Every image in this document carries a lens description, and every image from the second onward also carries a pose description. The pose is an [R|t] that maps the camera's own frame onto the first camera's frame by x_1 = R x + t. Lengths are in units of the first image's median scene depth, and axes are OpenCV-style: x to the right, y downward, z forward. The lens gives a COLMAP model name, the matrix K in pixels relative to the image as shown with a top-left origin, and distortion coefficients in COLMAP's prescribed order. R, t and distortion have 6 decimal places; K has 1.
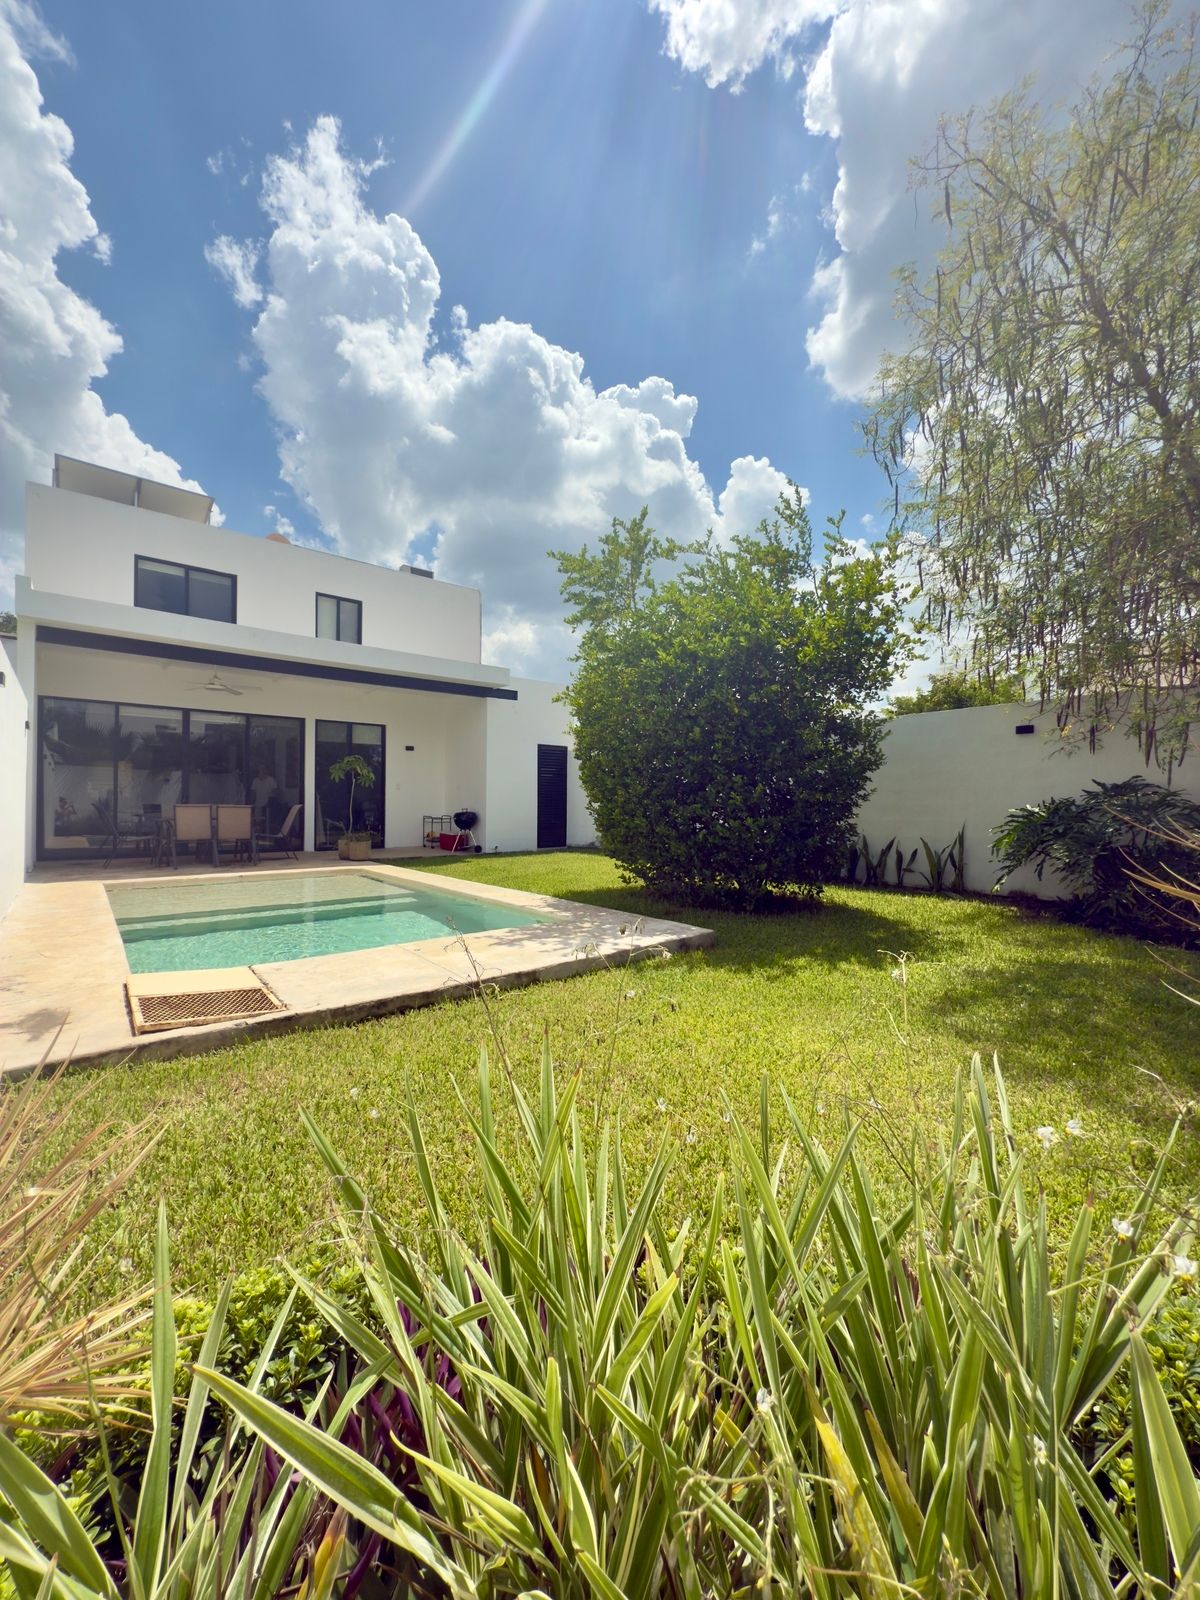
lens RADIAL K [[643.1, 0, 595.5], [0, 643.1, 804.2], [0, 0, 1]] dist [0.001227, 0.000024]
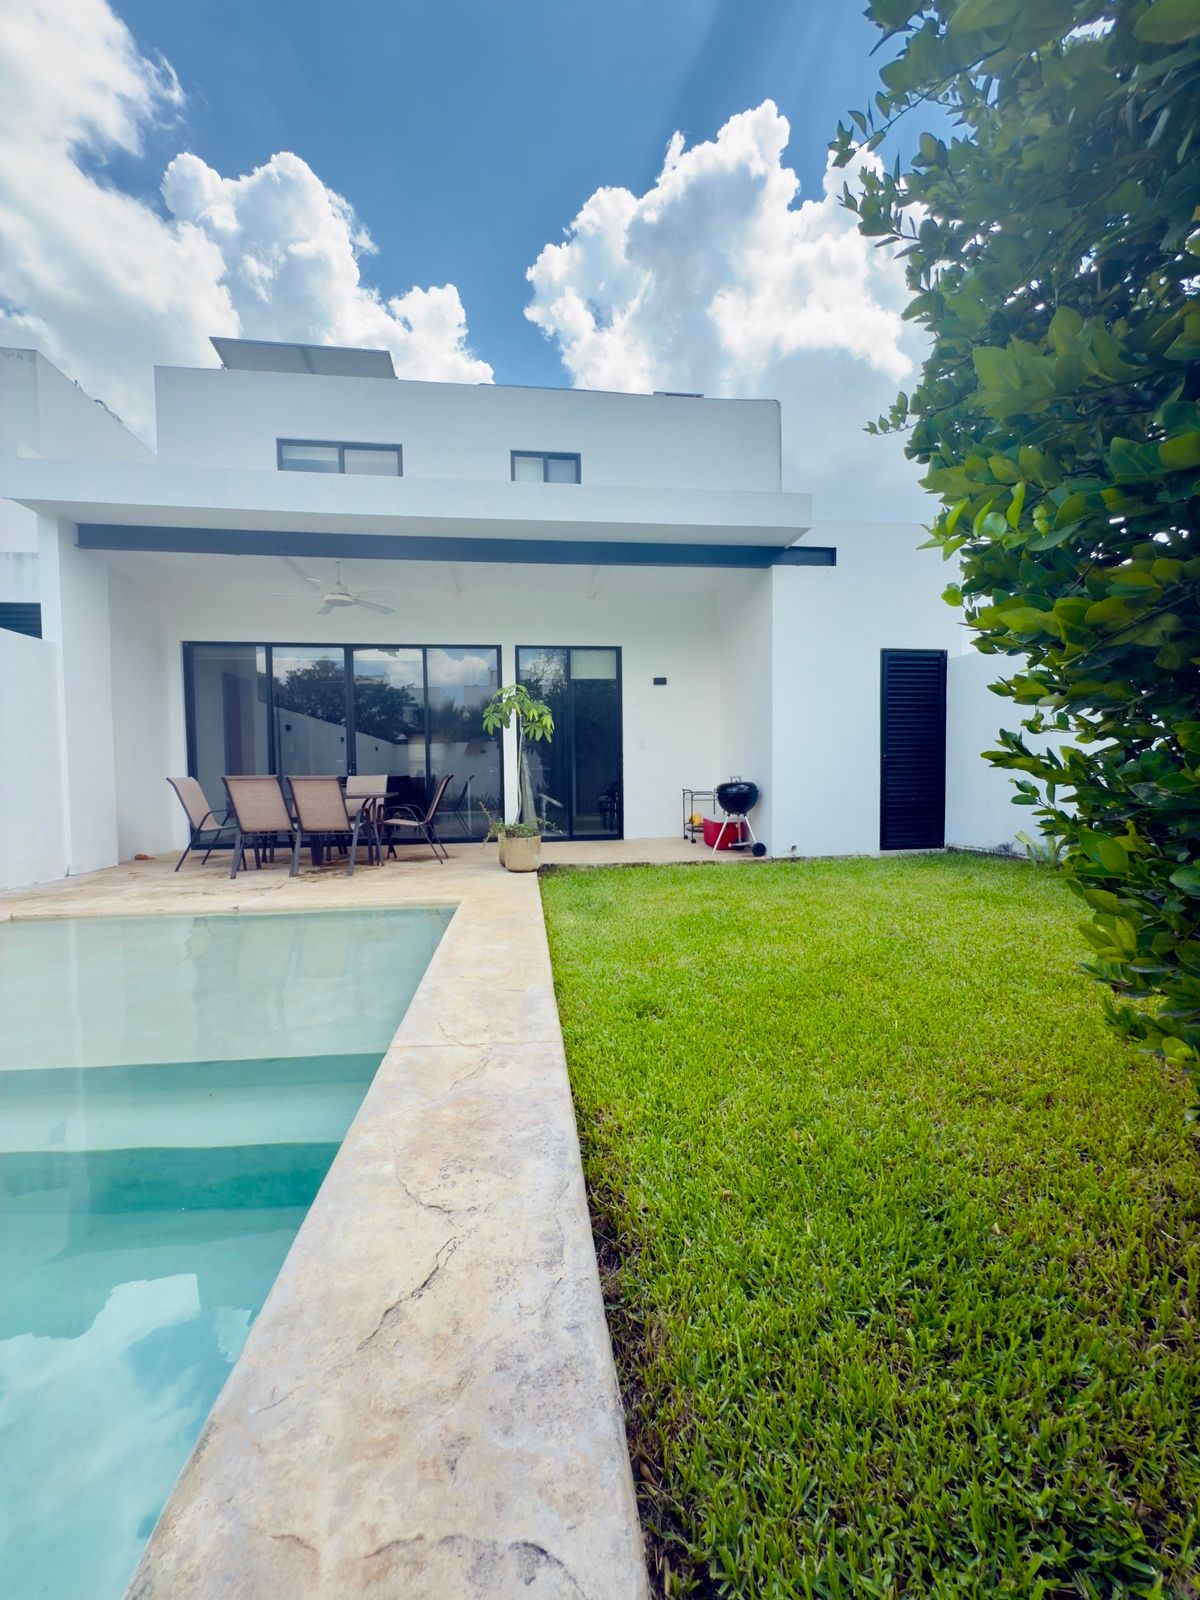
lens RADIAL K [[643.1, 0, 596.1], [0, 643.1, 797.6], [0, 0, 1]] dist [0.001227, 0.000024]
pose [[0.842261, 0.005948, -0.539037, -0.004000], [0.016096, 0.999216, 0.036176, 0.002827], [0.538830, -0.039146, 0.841505, 0.462704]]
